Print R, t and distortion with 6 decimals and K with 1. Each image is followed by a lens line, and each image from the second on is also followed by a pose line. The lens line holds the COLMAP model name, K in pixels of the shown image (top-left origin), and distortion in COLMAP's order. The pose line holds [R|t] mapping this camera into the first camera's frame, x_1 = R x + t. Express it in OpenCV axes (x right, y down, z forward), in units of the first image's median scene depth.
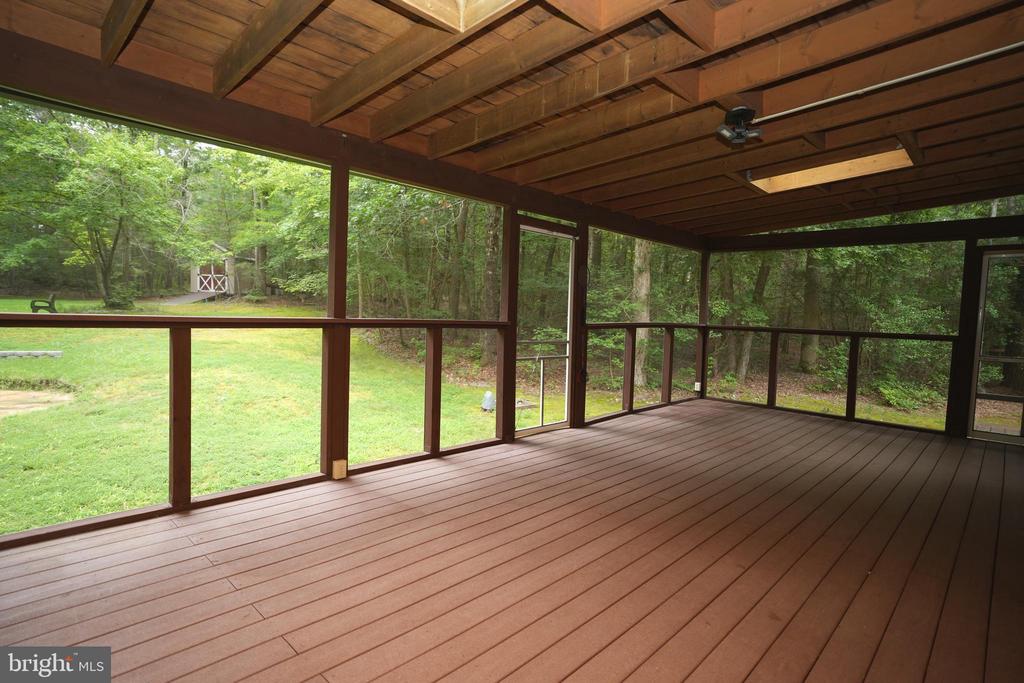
lens RADIAL K [[528.7, 0, 511.0], [0, 528.7, 337.1], [0, 0, 1]] dist [-0.021951, 0.013280]
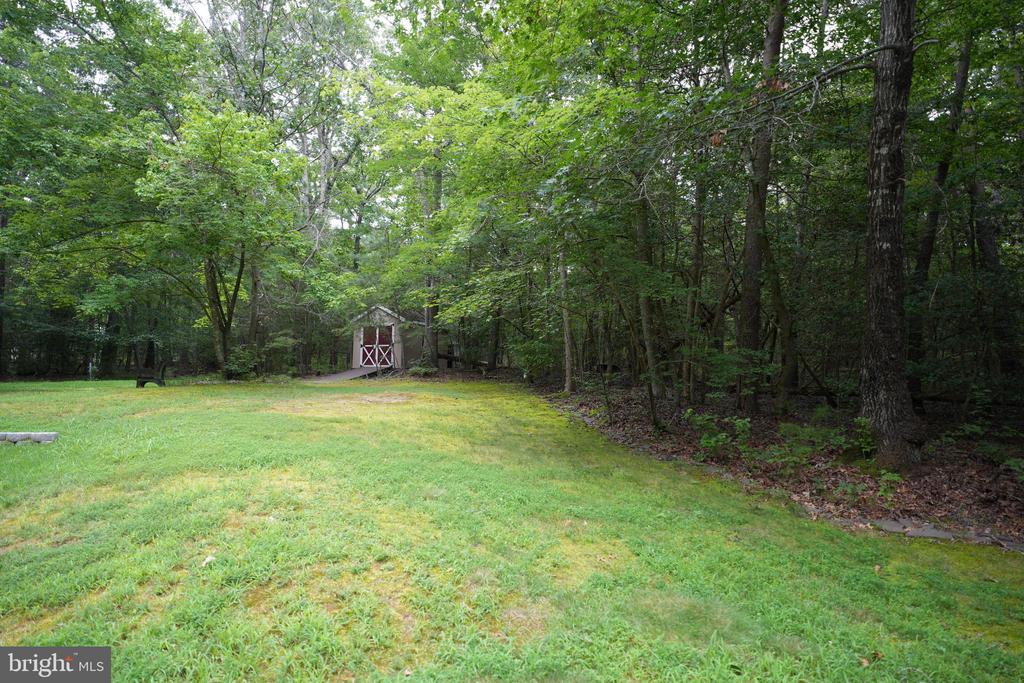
lens RADIAL K [[644.5, 0, 510.9], [0, 644.5, 342.0], [0, 0, 1]] dist [0.002893, 0.001628]
pose [[0.940059, -0.046599, -0.337812, -0.069215], [-0.000874, 0.990287, -0.139038, 0.011230], [0.341009, 0.130999, 0.930888, 0.208530]]
